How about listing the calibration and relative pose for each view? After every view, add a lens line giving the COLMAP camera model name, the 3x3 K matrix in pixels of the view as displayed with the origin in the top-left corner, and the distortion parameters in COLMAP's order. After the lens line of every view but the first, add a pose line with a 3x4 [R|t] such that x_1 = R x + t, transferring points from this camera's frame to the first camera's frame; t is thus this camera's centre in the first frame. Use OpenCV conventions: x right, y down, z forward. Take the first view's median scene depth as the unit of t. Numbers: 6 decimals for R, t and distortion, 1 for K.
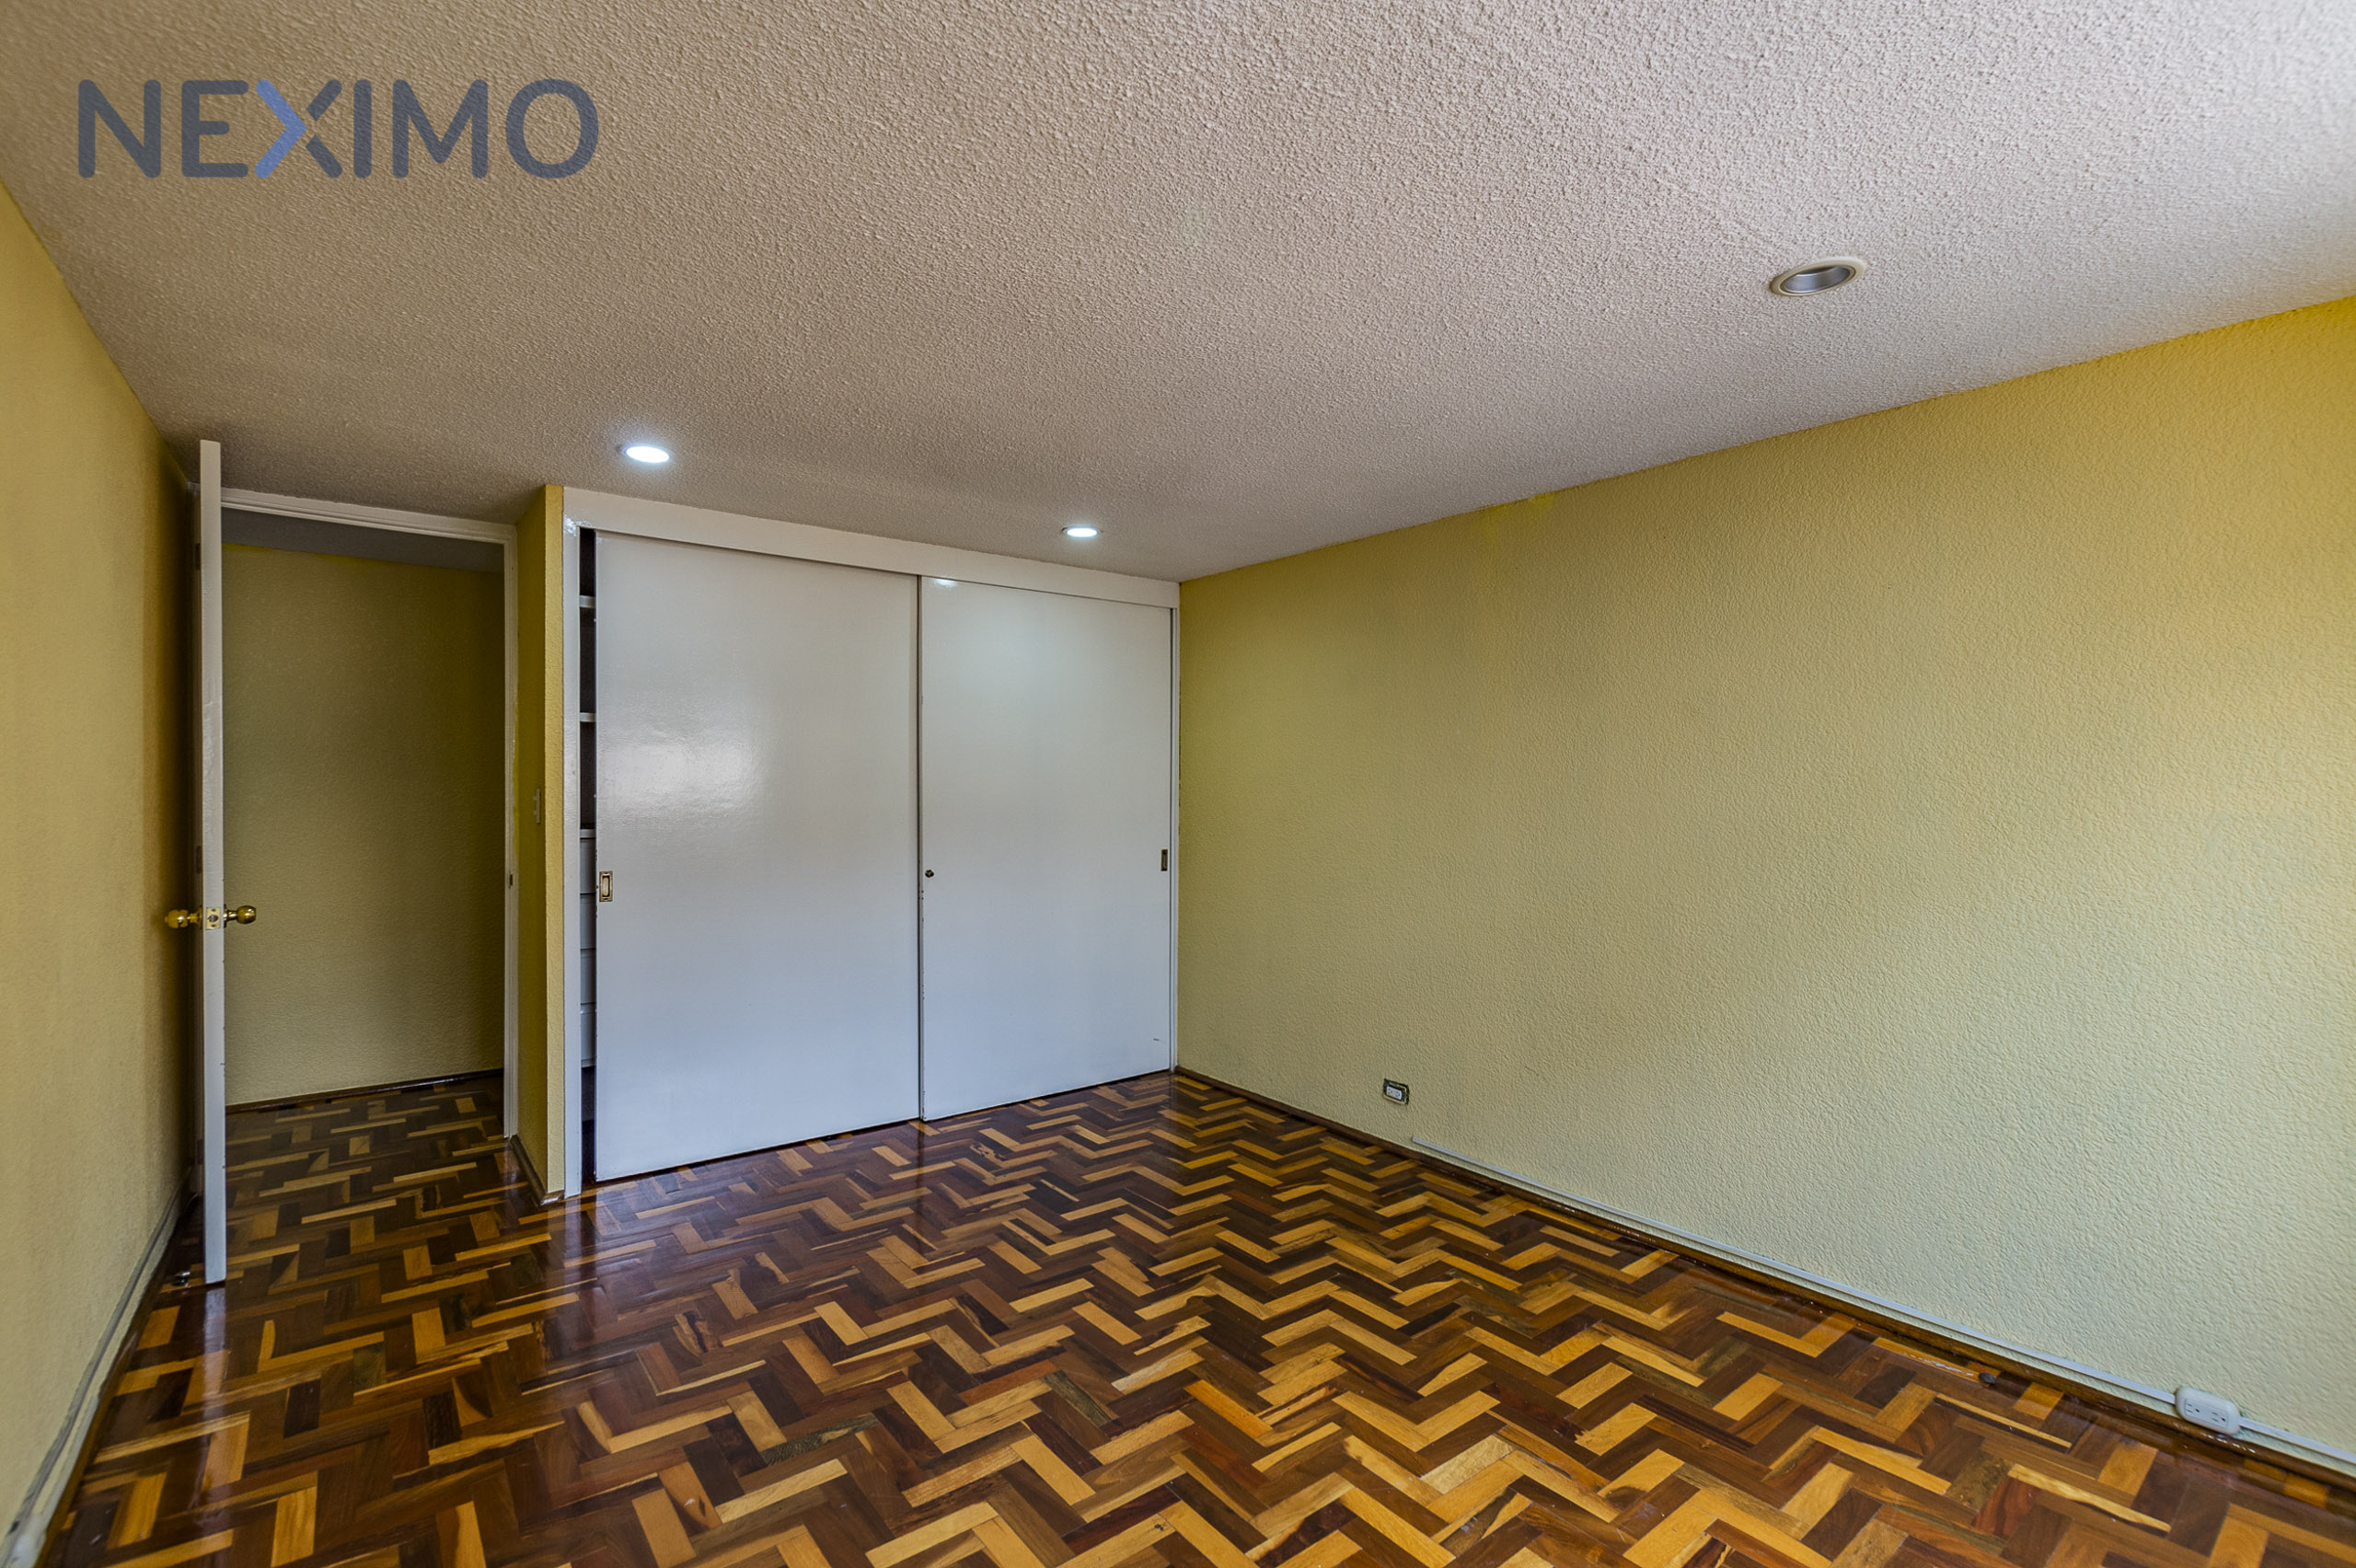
lens RADIAL K [[1066.2, 0, 1178.0], [0, 1066.2, 784.0], [0, 0, 1]] dist [-0.001935, -0.001162]
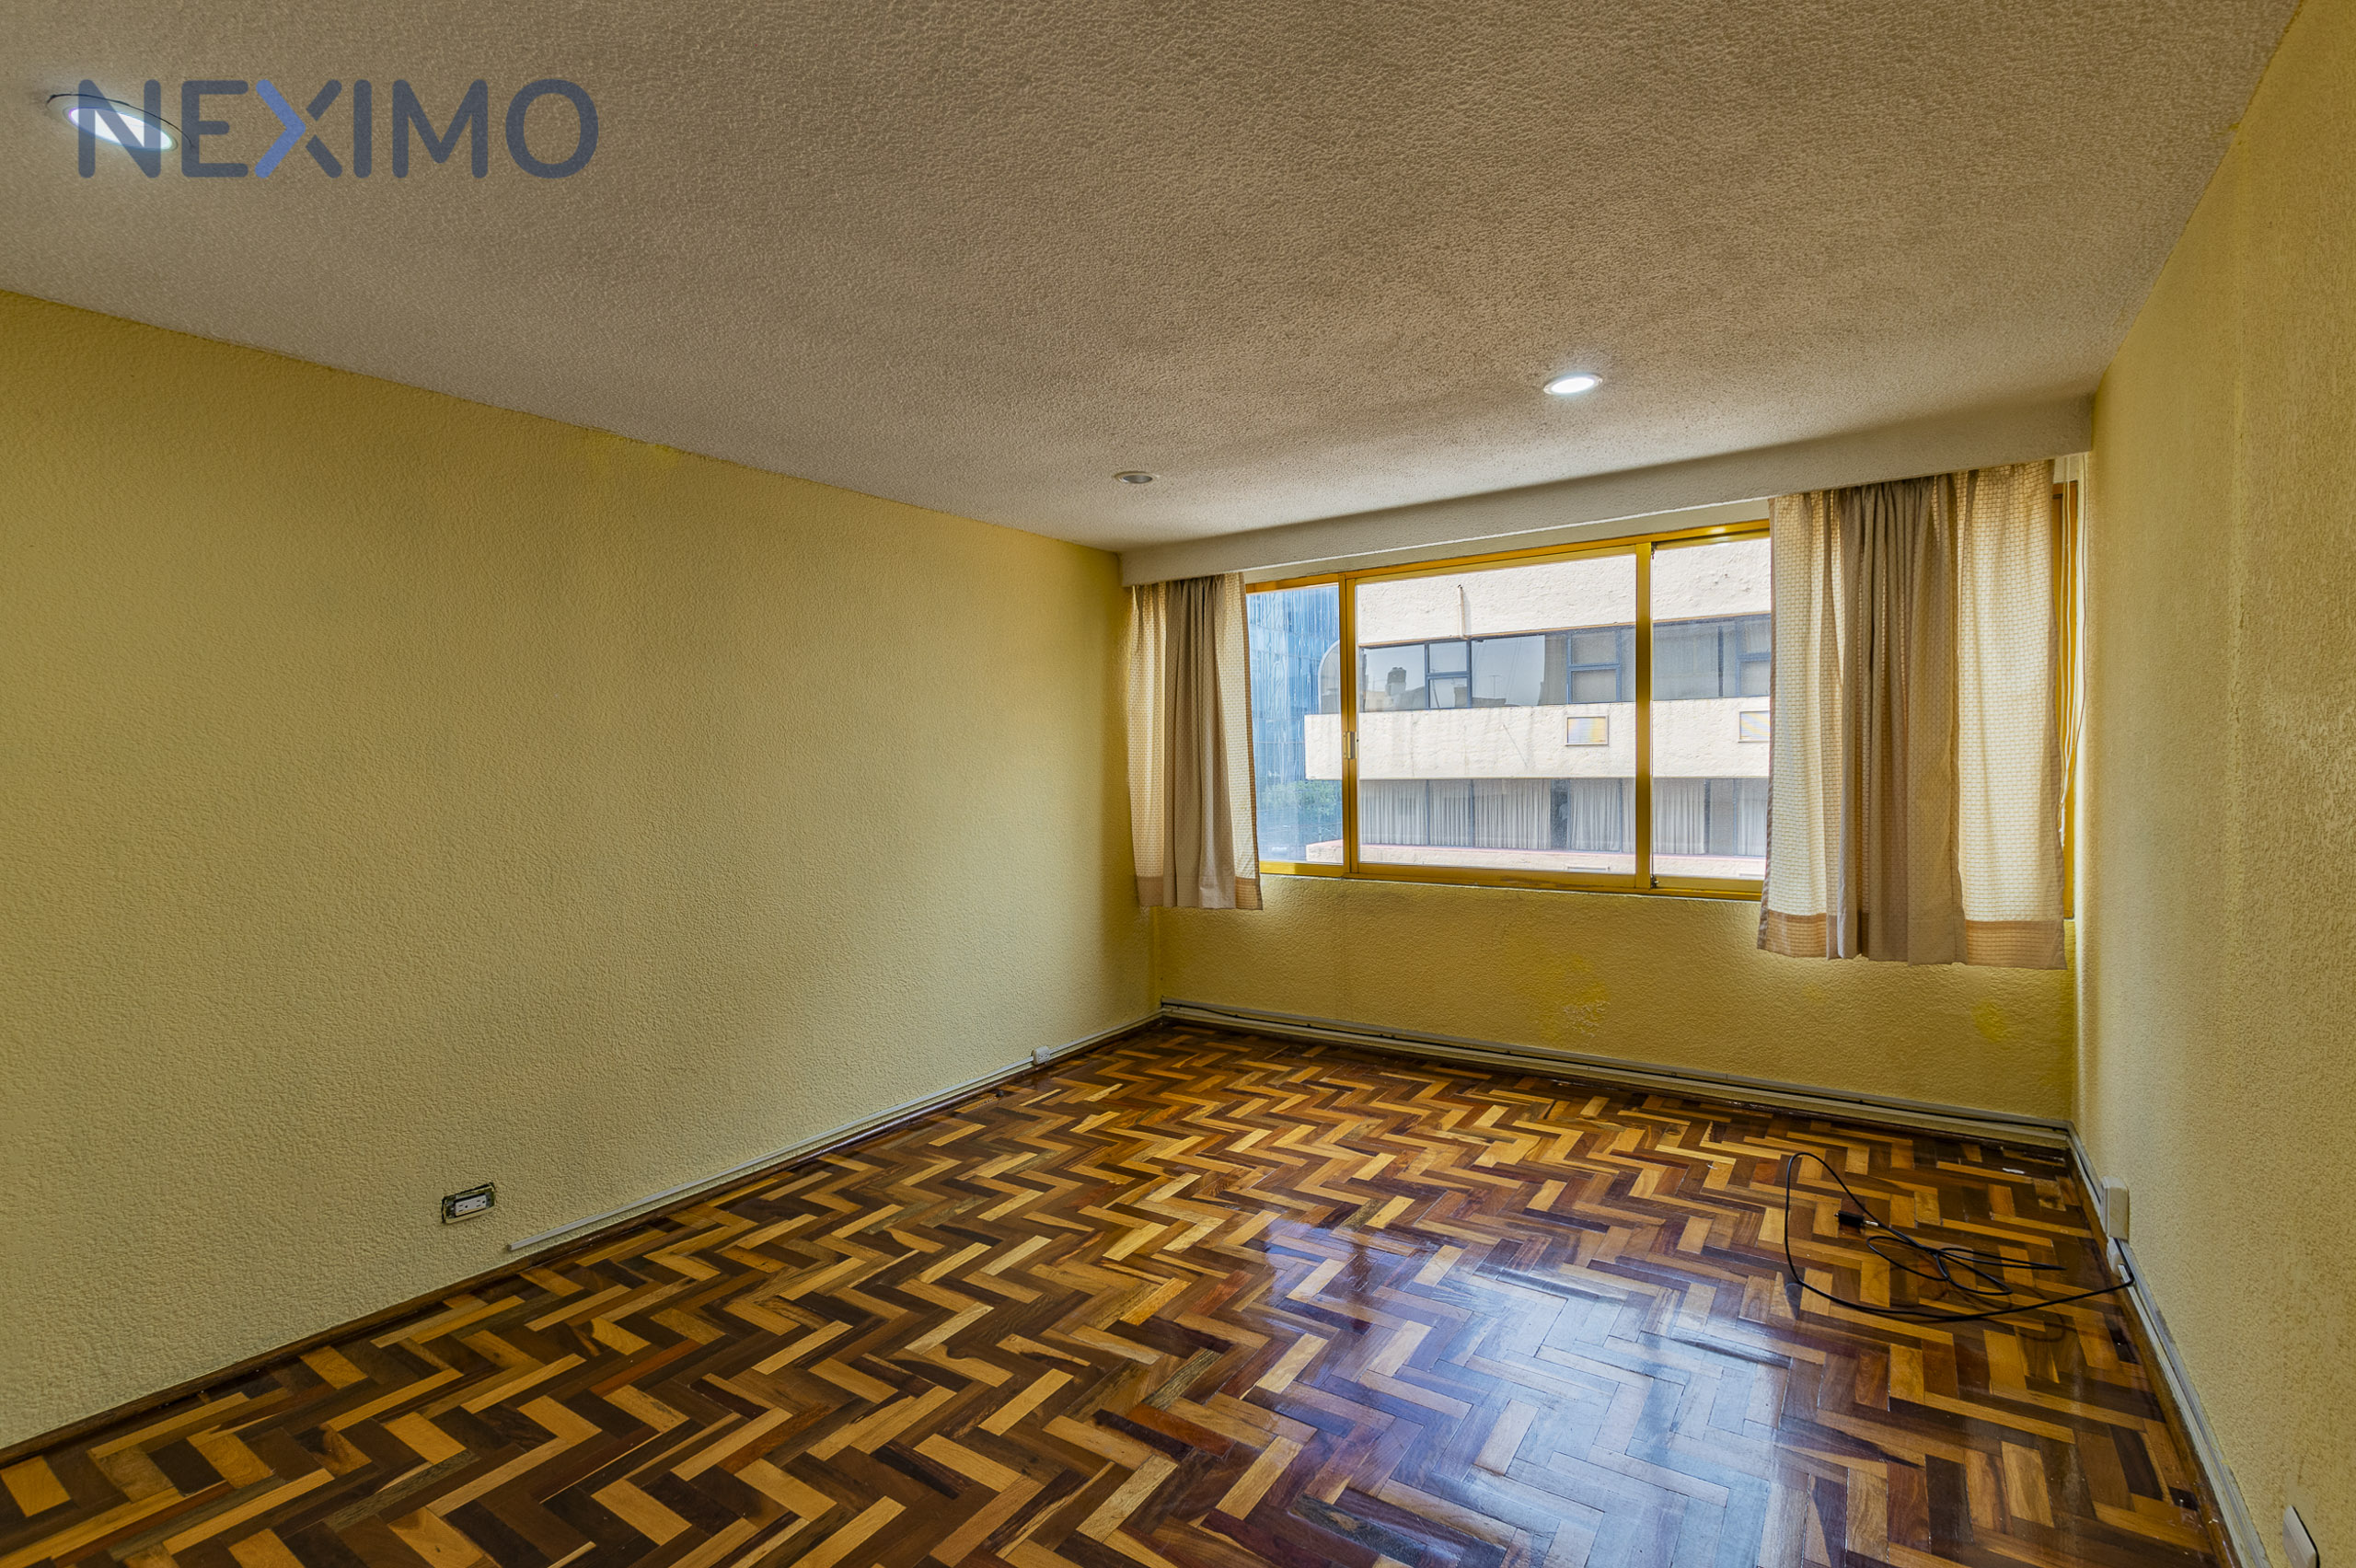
lens RADIAL K [[1066.2, 0, 1178.0], [0, 1066.2, 784.0], [0, 0, 1]] dist [-0.001935, -0.001162]
pose [[-0.323843, -0.021104, 0.945876, -0.774875], [0.017299, 0.999452, 0.028222, 0.003193], [-0.945953, 0.025503, -0.323300, 1.006764]]
